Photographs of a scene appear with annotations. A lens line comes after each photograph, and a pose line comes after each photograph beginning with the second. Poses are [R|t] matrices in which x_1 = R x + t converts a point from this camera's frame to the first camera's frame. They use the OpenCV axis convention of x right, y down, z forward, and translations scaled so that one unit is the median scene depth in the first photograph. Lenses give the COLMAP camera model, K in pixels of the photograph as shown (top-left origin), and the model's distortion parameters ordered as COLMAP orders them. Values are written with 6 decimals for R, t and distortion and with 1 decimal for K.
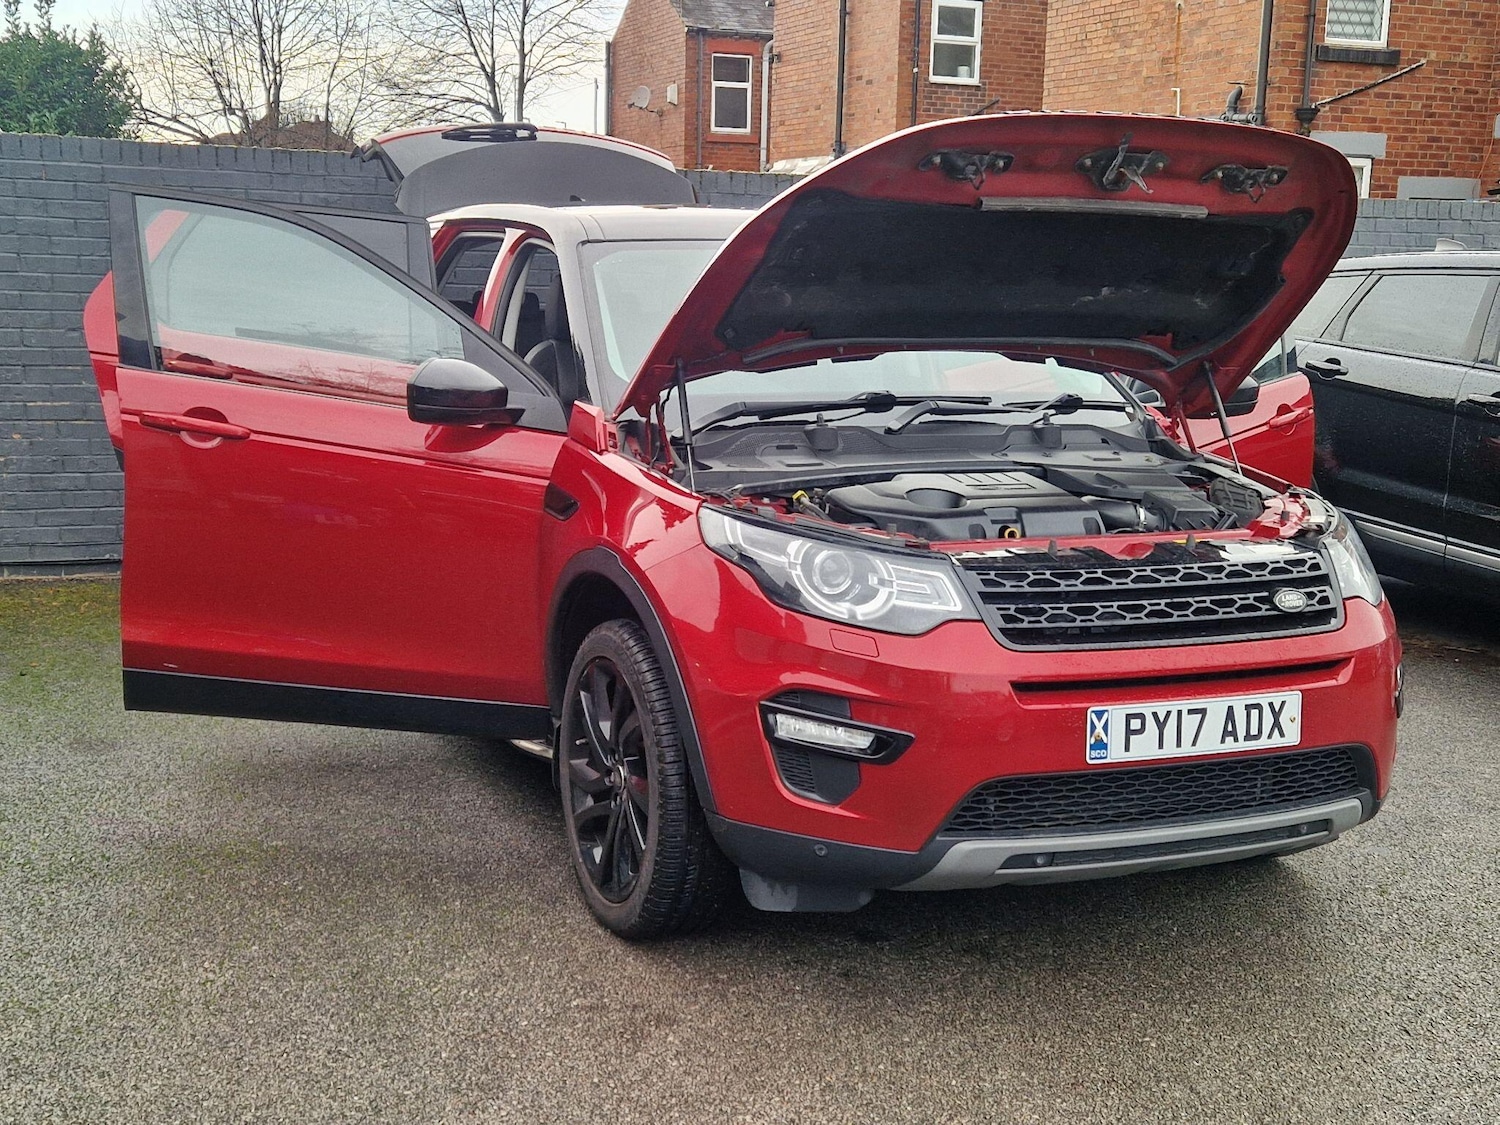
lens RADIAL K [[1868.9, 0, 712.0], [0, 1868.9, 547.8], [0, 0, 1]] dist [0.086150, -0.033215]
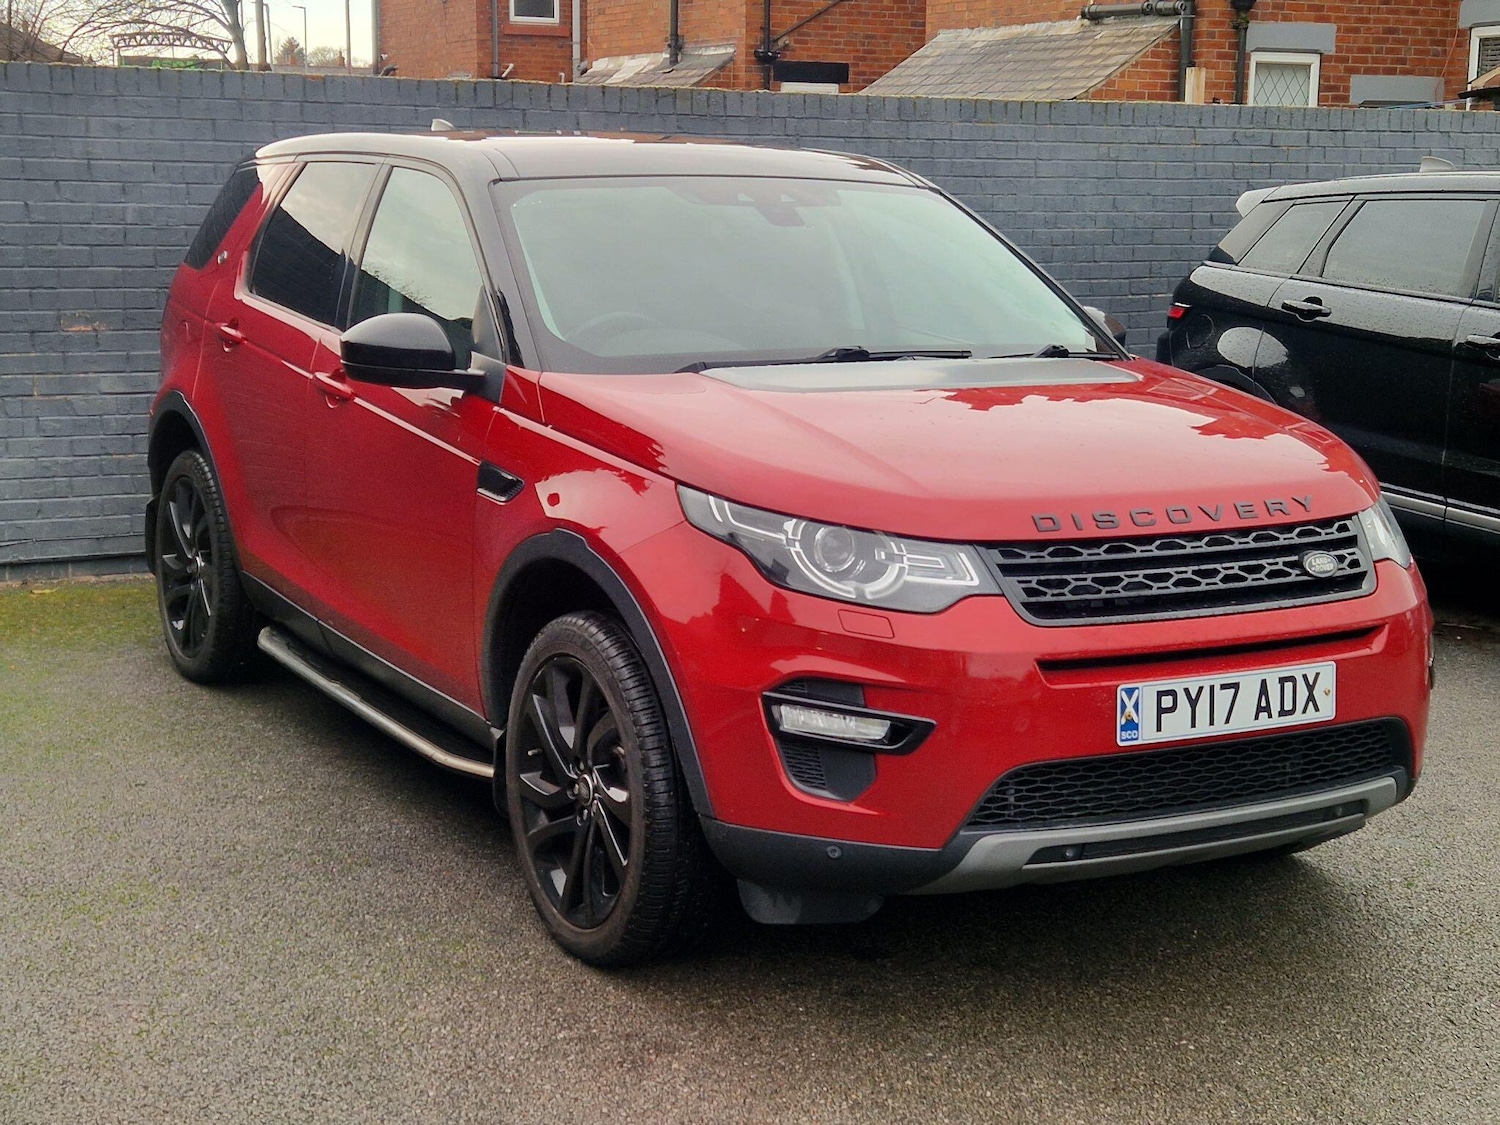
lens RADIAL K [[2365.0, 0, 723.3], [0, 2365.0, 580.2], [0, 0, 1]] dist [0.091788, -0.071988]
pose [[0.995112, -0.030757, 0.093840, -0.094233], [0.029324, 0.999432, 0.016614, 0.007686], [-0.094297, -0.013781, 0.995449, -0.134105]]
